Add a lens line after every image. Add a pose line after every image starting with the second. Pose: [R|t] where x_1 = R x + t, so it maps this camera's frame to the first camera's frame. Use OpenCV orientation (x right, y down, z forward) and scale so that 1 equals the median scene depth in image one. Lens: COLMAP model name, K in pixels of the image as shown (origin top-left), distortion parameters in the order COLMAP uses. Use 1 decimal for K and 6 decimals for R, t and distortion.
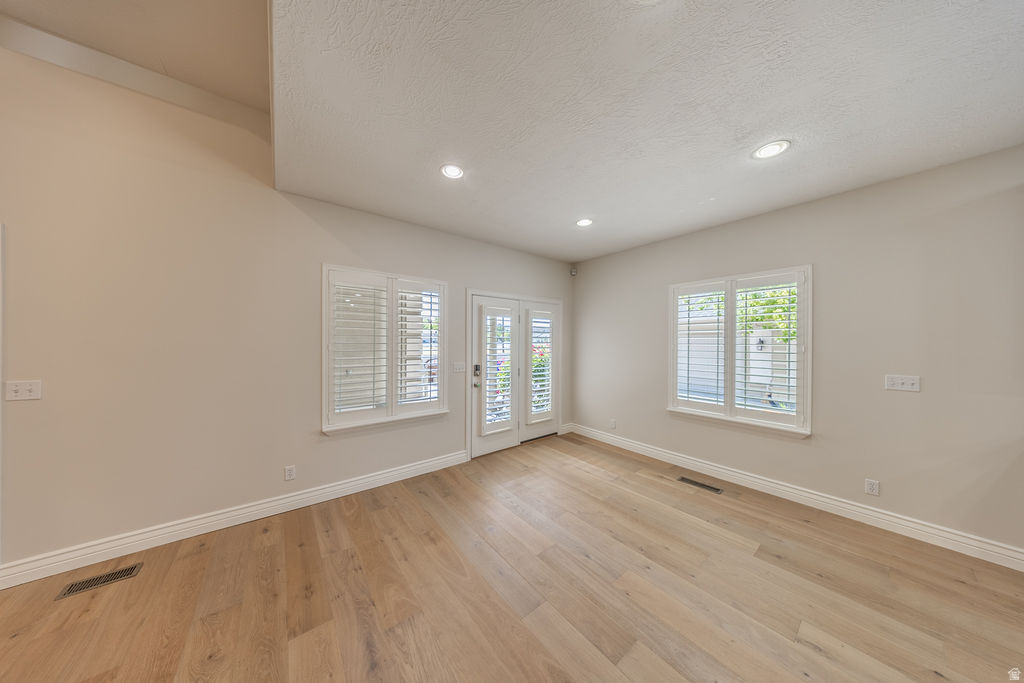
lens RADIAL K [[295.0, 0, 513.1], [0, 295.0, 345.2], [0, 0, 1]] dist [-0.005357, 0.000315]
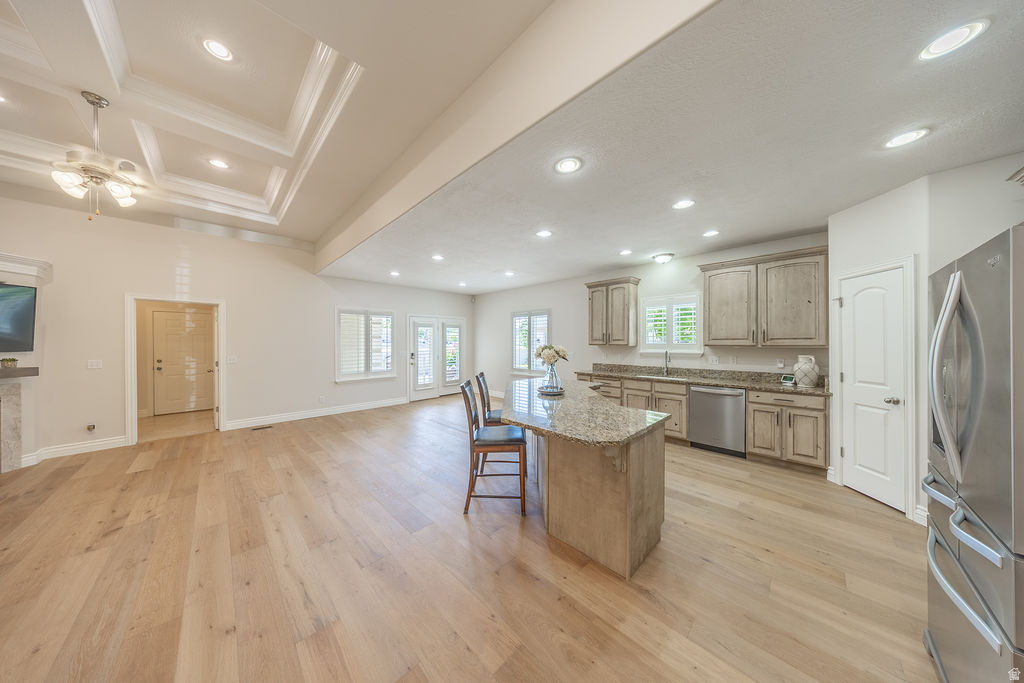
lens RADIAL K [[295.0, 0, 512.8], [0, 295.0, 343.1], [0, 0, 1]] dist [-0.005357, 0.000315]
pose [[0.993296, -0.007825, 0.115335, 0.428279], [0.007834, 0.999969, 0.000381, 0.011251], [-0.115334, 0.000525, 0.993327, -1.378335]]
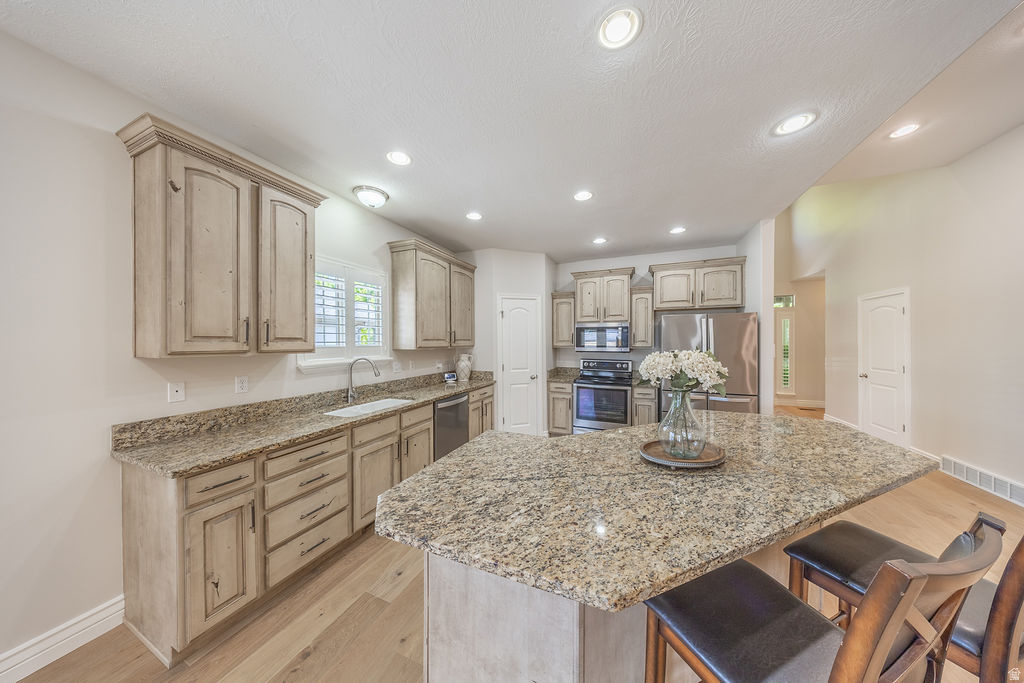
lens RADIAL K [[295.0, 0, 511.5], [0, 295.0, 345.6], [0, 0, 1]] dist [-0.005357, 0.000315]
pose [[-0.478973, -0.016754, 0.877670, 0.400029], [0.003020, 0.999780, 0.020732, -0.000435], [-0.877824, 0.012581, -0.478817, 0.293876]]
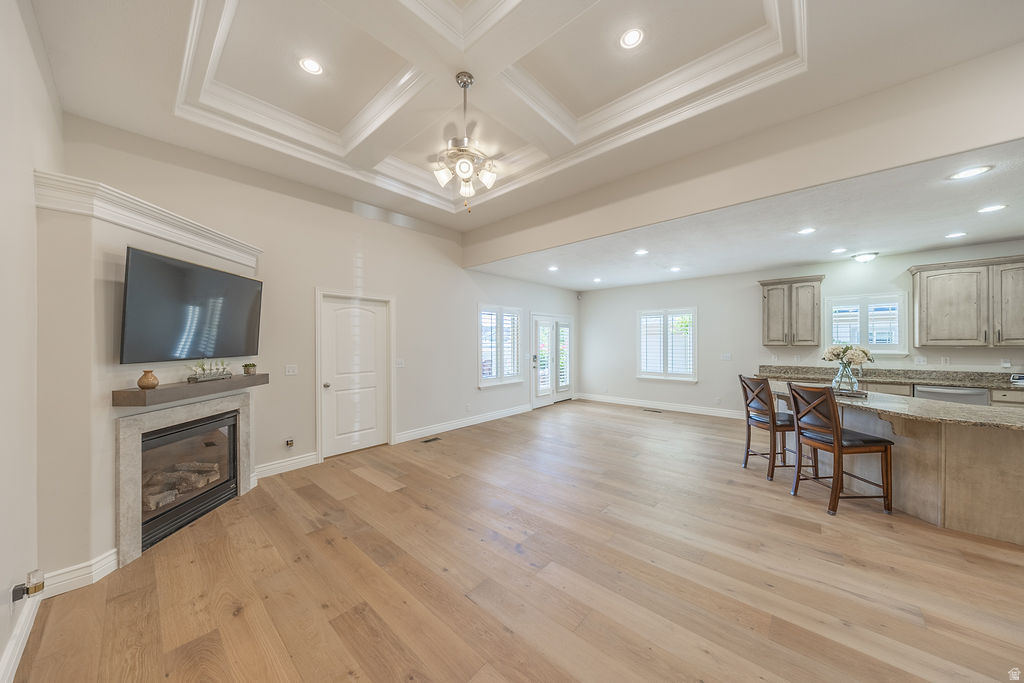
lens RADIAL K [[337.1, 0, 518.7], [0, 337.1, 343.3], [0, 0, 1]] dist [-0.009802, 0.000331]
pose [[0.983971, -0.010373, 0.178026, -0.790794], [0.010696, 0.999942, -0.000857, -0.002741], [-0.178007, 0.002748, 0.984025, -1.293160]]
